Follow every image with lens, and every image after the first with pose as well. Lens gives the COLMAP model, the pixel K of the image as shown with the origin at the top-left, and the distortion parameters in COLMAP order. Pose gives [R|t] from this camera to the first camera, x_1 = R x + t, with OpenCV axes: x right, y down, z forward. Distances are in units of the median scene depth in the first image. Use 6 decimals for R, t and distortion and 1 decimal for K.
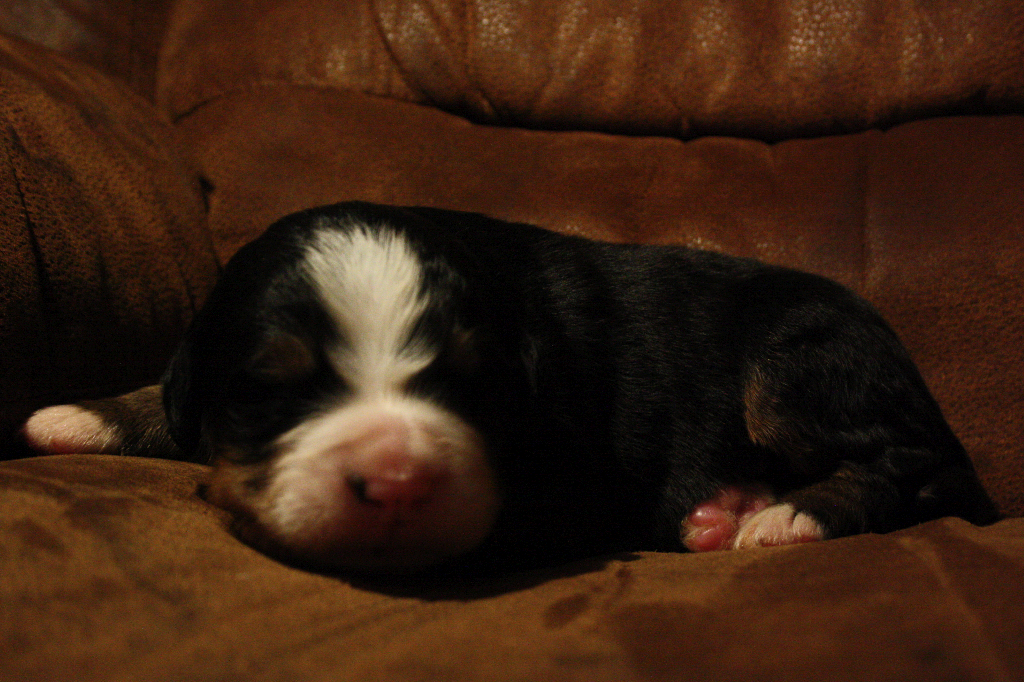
lens RADIAL K [[1608.8, 0, 529.7], [0, 1608.8, 345.1], [0, 0, 1]] dist [0.028721, -0.045805]
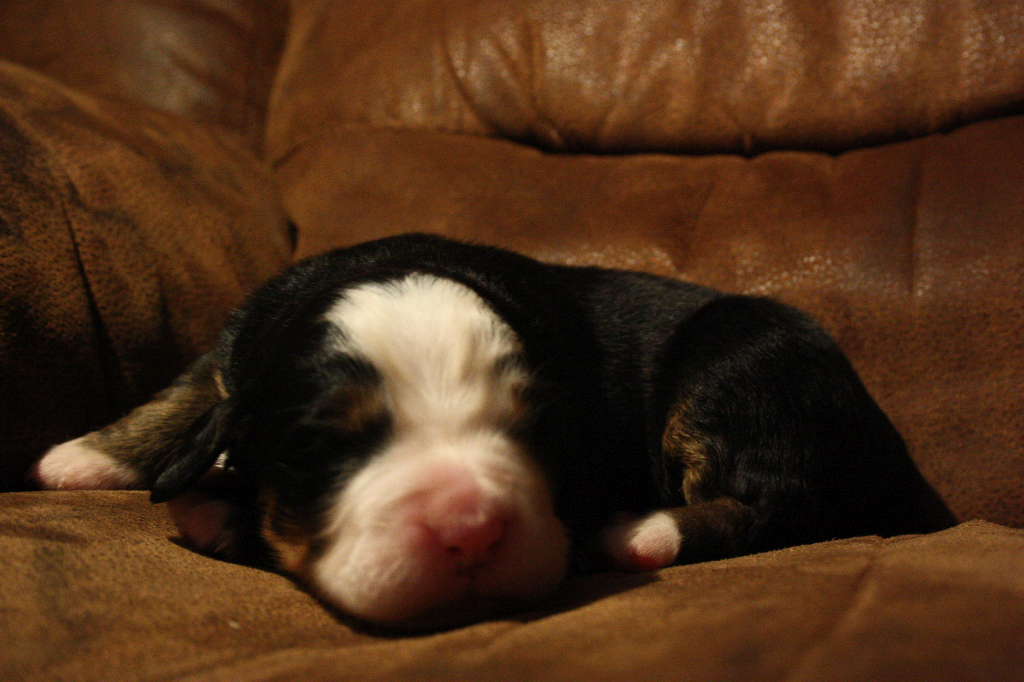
lens RADIAL K [[1608.8, 0, 529.7], [0, 1608.8, 345.1], [0, 0, 1]] dist [0.028721, -0.045805]
pose [[0.987149, -0.041892, -0.154213, 0.112032], [0.038109, 0.998898, -0.027410, 0.010820], [0.155192, 0.021181, 0.987657, -0.001295]]
